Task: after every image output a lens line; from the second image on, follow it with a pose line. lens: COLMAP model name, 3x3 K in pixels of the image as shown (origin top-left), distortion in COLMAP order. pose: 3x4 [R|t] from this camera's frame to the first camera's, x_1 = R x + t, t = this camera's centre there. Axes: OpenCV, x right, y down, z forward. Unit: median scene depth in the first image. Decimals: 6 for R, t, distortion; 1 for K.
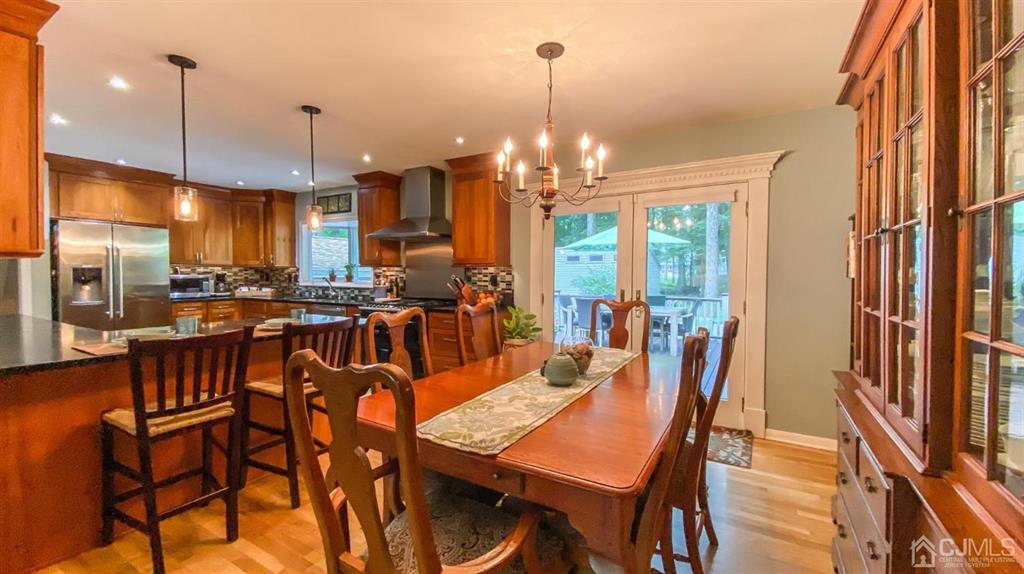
lens RADIAL K [[411.0, 0, 512.0], [0, 411.0, 287.0], [0, 0, 1]] dist [0.029559, 0.000083]
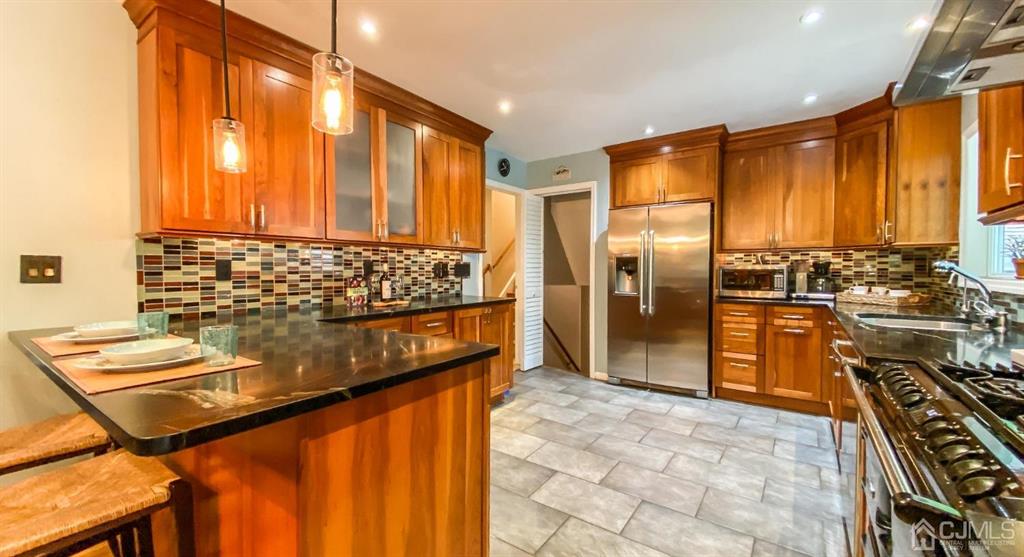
lens RADIAL K [[410.2, 0, 512.0], [0, 410.2, 278.5], [0, 0, 1]] dist [0.000424, 0.000016]
pose [[-0.079452, 0.020394, -0.996630, -0.069856], [-0.033717, 0.999164, 0.023133, -0.007993], [0.996268, 0.035441, -0.078698, 0.657852]]
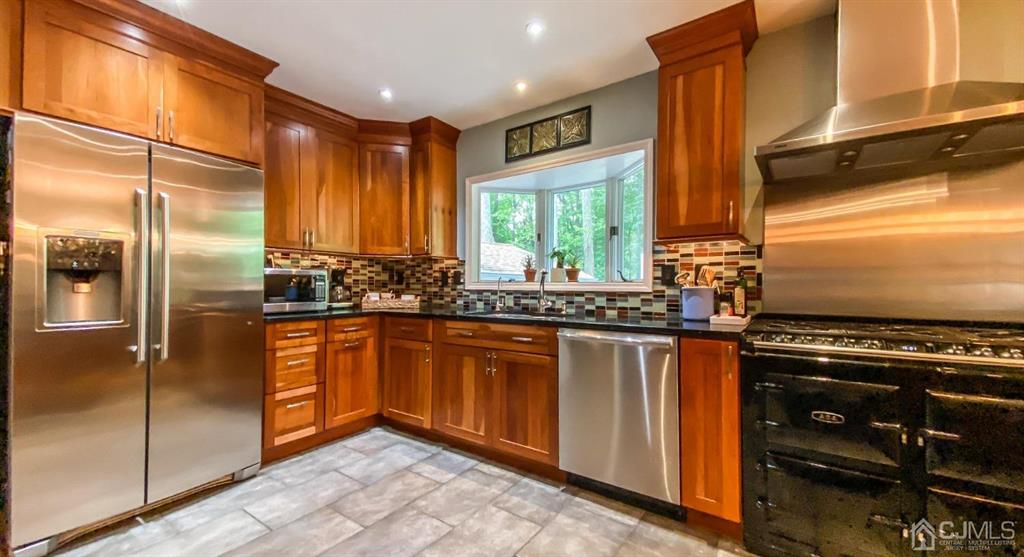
lens RADIAL K [[395.9, 0, 511.3], [0, 395.9, 284.0], [0, 0, 1]] dist [0.030148, -0.000094]
pose [[0.996379, -0.003966, -0.084927, -0.457012], [0.000802, 0.999306, -0.037252, 0.009583], [0.085015, 0.037049, 0.995691, 0.523446]]
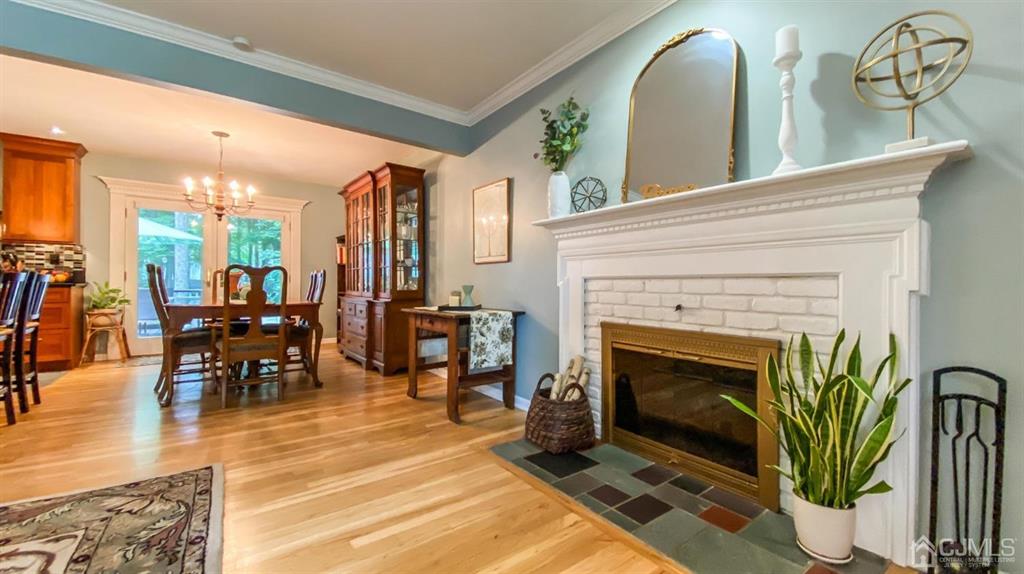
lens RADIAL K [[406.8, 0, 516.0], [0, 406.8, 285.6], [0, 0, 1]] dist [0.028329, -0.017629]
pose [[0.366728, -0.003759, 0.930320, -0.472417], [0.022527, 0.999735, -0.004841, 0.067549], [-0.930055, 0.022733, 0.366716, -0.377316]]
